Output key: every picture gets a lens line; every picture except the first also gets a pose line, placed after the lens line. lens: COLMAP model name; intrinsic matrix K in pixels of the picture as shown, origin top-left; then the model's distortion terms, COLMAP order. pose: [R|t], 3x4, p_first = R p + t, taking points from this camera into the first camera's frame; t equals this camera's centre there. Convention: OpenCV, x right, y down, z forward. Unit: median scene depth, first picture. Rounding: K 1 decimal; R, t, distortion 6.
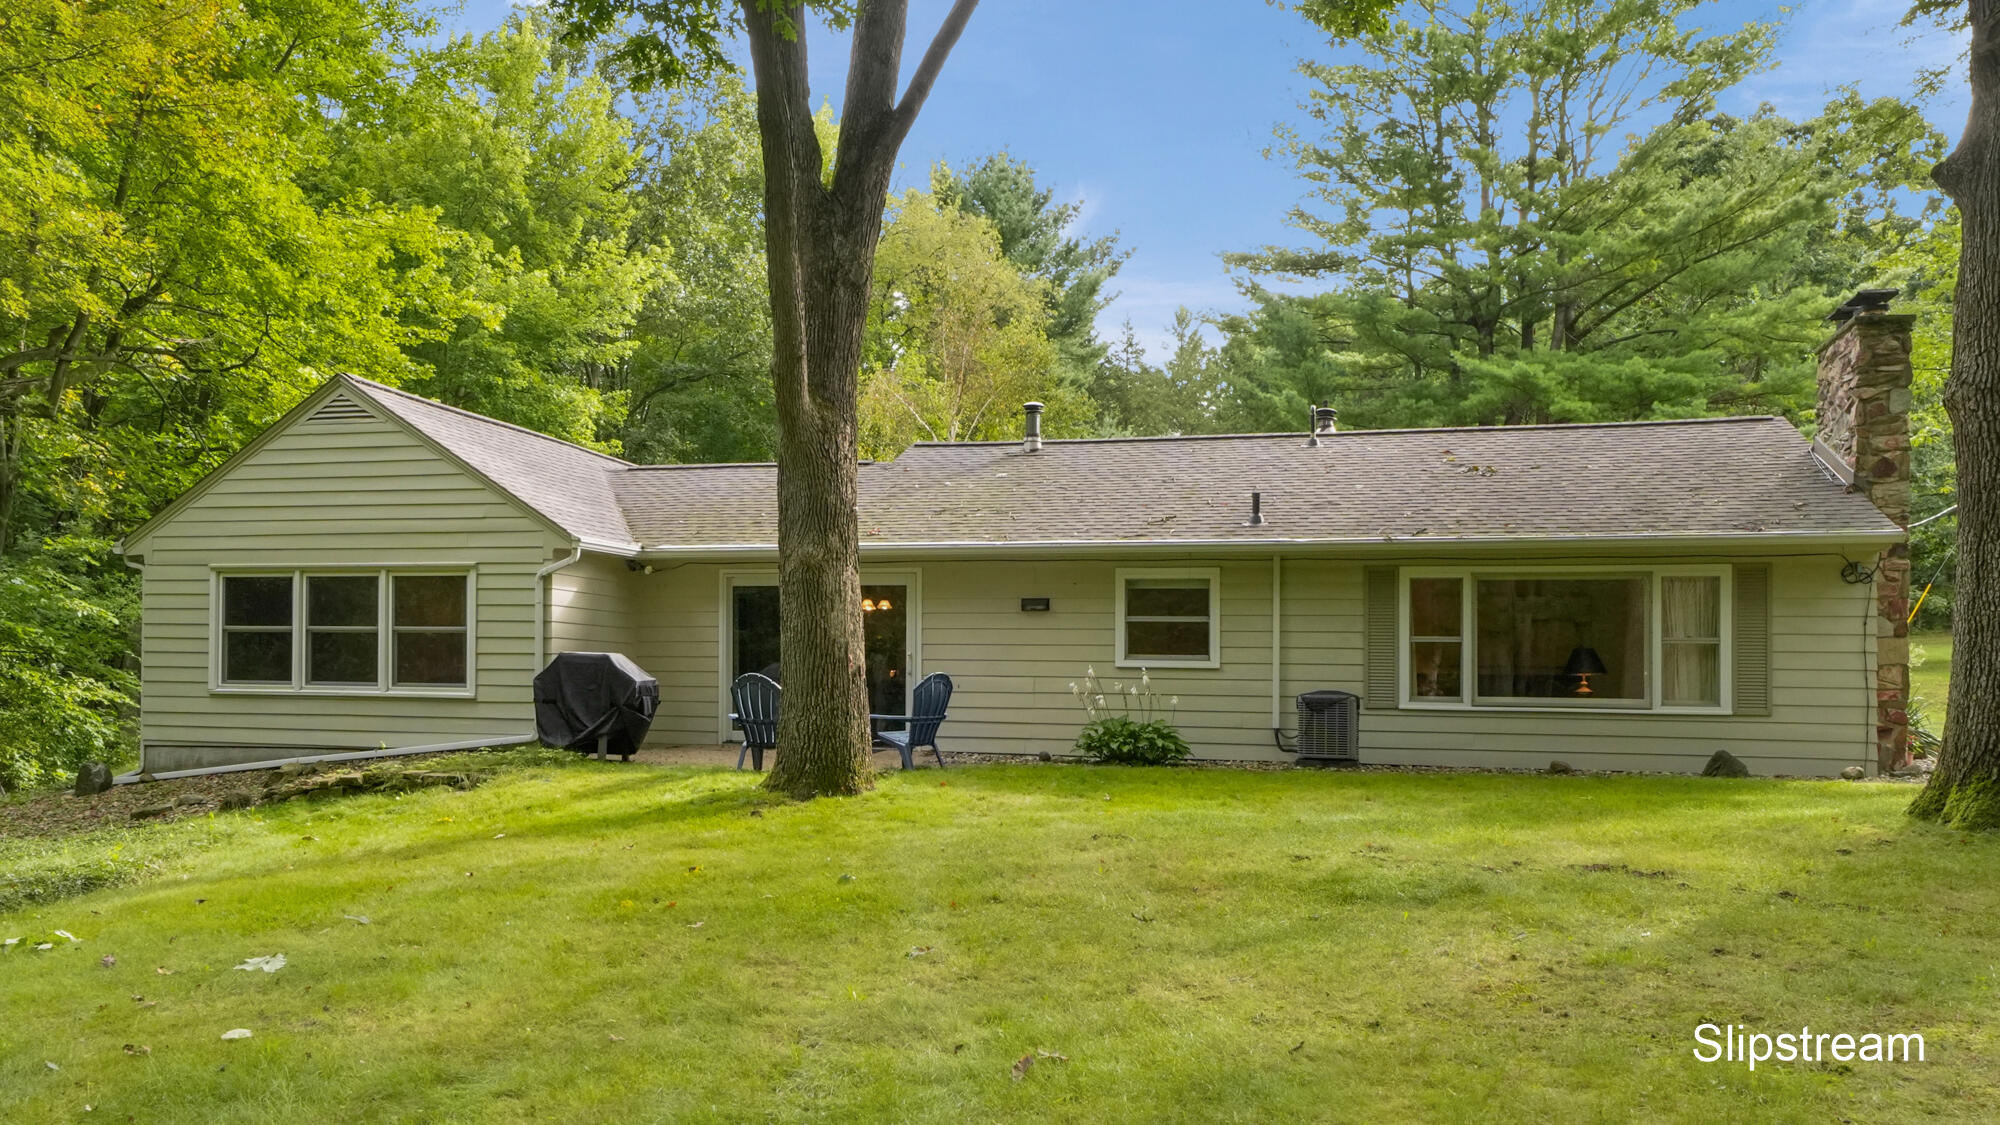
lens RADIAL K [[1285.2, 0, 1001.2], [0, 1285.2, 582.0], [0, 0, 1]] dist [0.024491, -0.001691]
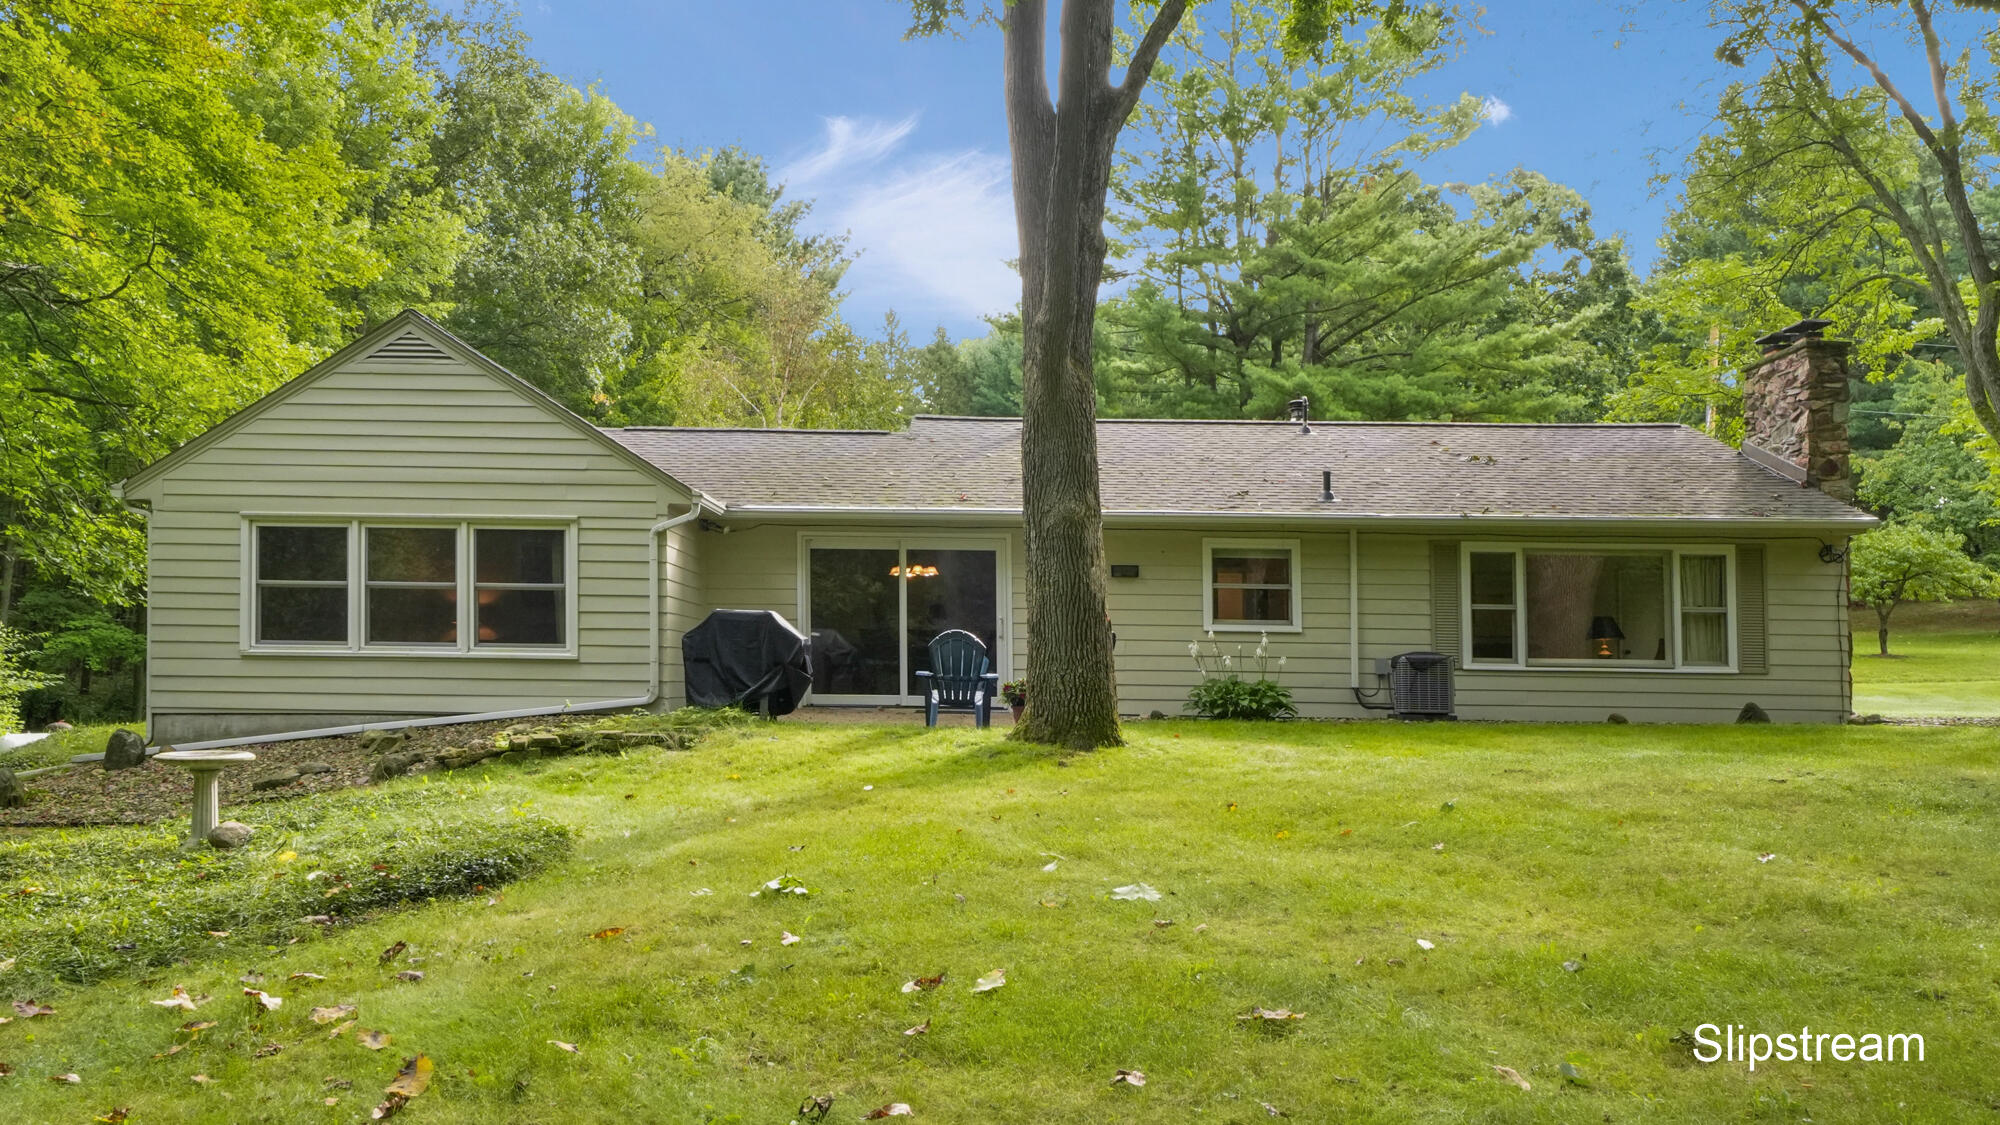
lens RADIAL K [[1237.9, 0, 999.2], [0, 1237.9, 552.3], [0, 0, 1]] dist [0.020465, -0.000687]
pose [[0.975558, 0.020187, 0.218811, -0.303177], [-0.017134, 0.999728, -0.015844, 0.020489], [-0.219071, 0.011707, 0.975639, 0.042171]]
